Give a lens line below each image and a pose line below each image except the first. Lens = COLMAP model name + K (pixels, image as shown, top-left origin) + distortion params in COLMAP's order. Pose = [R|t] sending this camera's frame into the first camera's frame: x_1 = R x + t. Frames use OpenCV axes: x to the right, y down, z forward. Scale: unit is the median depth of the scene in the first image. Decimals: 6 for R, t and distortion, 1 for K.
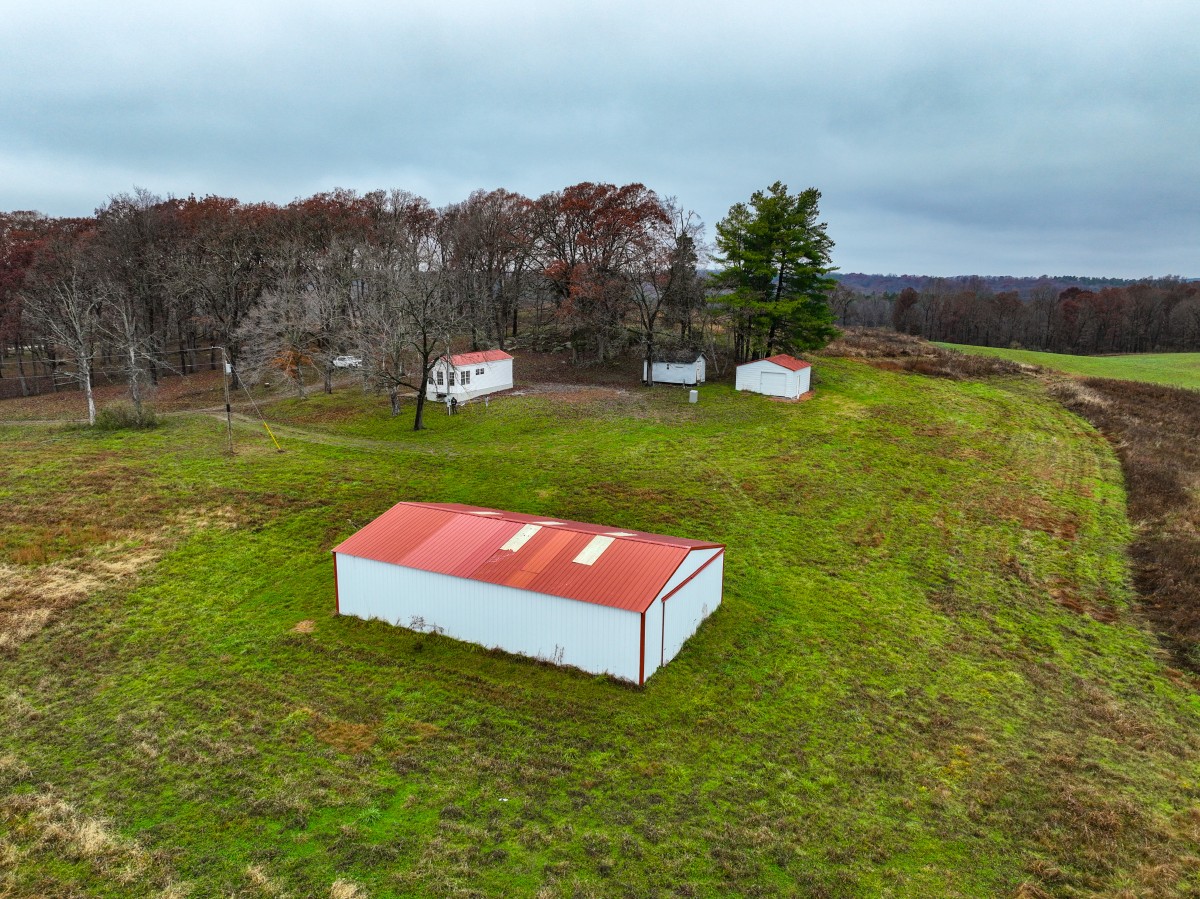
lens RADIAL K [[845.6, 0, 597.9], [0, 845.6, 451.1], [0, 0, 1]] dist [0.006440, 0.004226]
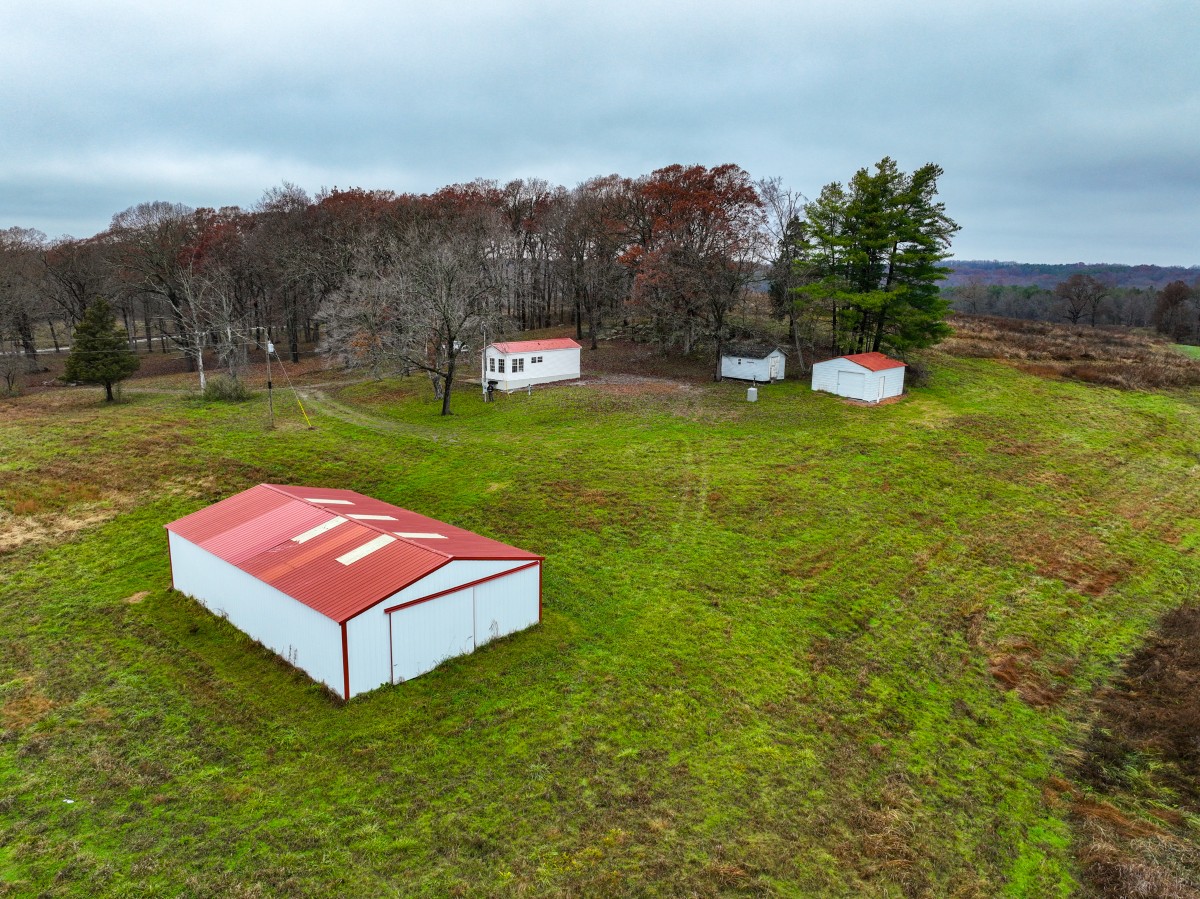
lens RADIAL K [[845.6, 0, 600.9], [0, 845.6, 450.0], [0, 0, 1]] dist [0.006440, 0.004226]
pose [[0.960183, 0.062924, -0.272194, 0.311588], [-0.060586, 0.998018, 0.016993, -0.015385], [0.272724, 0.000175, 0.962092, 0.108712]]
